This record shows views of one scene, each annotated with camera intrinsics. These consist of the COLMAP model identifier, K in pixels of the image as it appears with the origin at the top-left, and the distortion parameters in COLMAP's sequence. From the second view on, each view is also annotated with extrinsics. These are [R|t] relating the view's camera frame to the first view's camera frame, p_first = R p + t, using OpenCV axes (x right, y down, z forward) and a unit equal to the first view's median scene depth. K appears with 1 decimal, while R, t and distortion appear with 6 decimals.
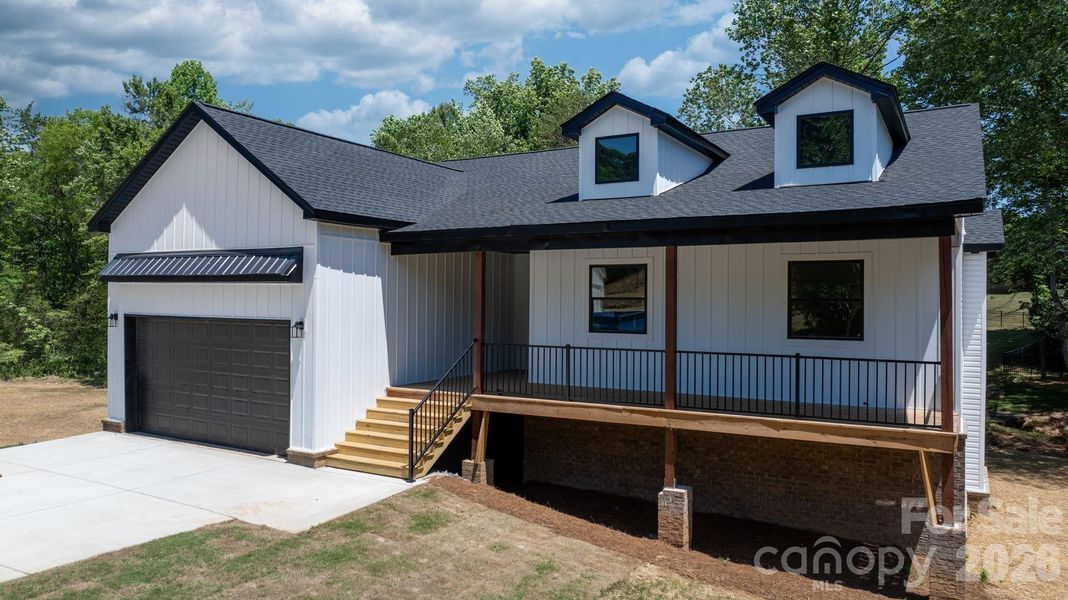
lens RADIAL K [[755.7, 0, 534.0], [0, 755.7, 300.0], [0, 0, 1]] dist [-0.050944, 0.000609]
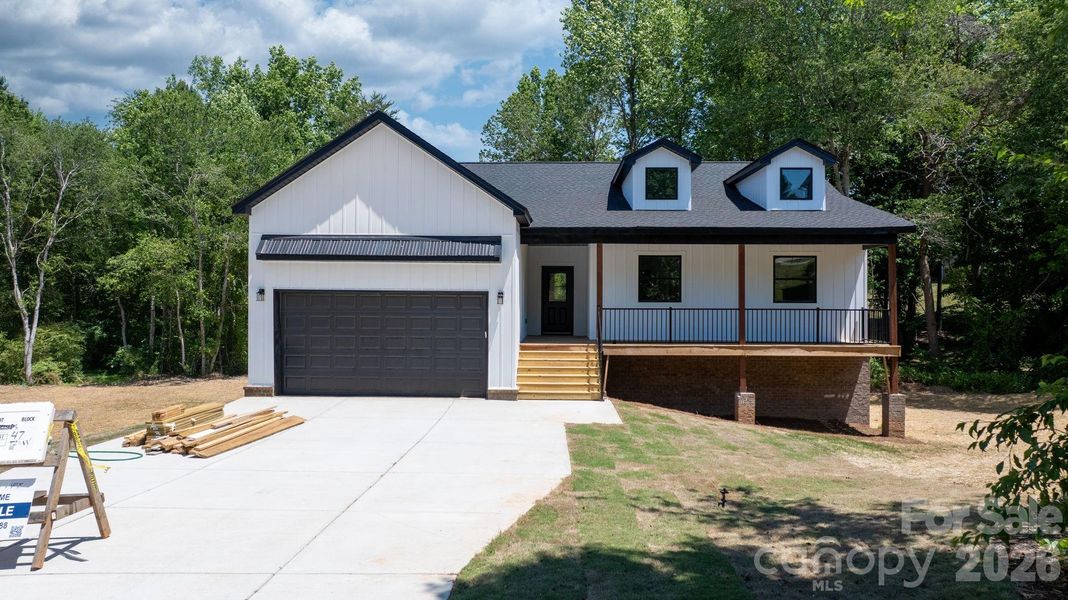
lens RADIAL K [[755.7, 0, 534.0], [0, 755.7, 300.0], [0, 0, 1]] dist [-0.050944, 0.000609]
pose [[0.884136, -0.004095, 0.467213, -0.878960], [0.000207, 0.999965, 0.008373, 0.030900], [-0.467230, -0.007306, 0.884105, -0.205797]]
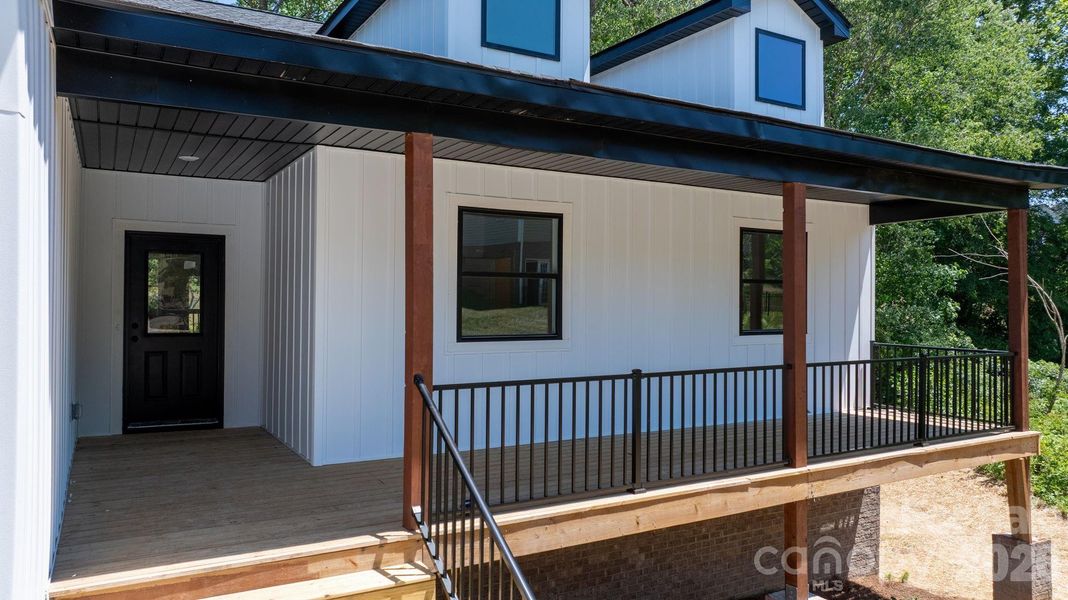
lens RADIAL K [[748.0, 0, 532.4], [0, 748.0, 281.1], [0, 0, 1]] dist [0.048657, 0.000784]
pose [[0.502448, 0.010831, 0.864540, -0.382436], [-0.004199, 0.999940, -0.010087, 0.008027], [-0.864597, 0.001438, 0.502464, 0.796436]]
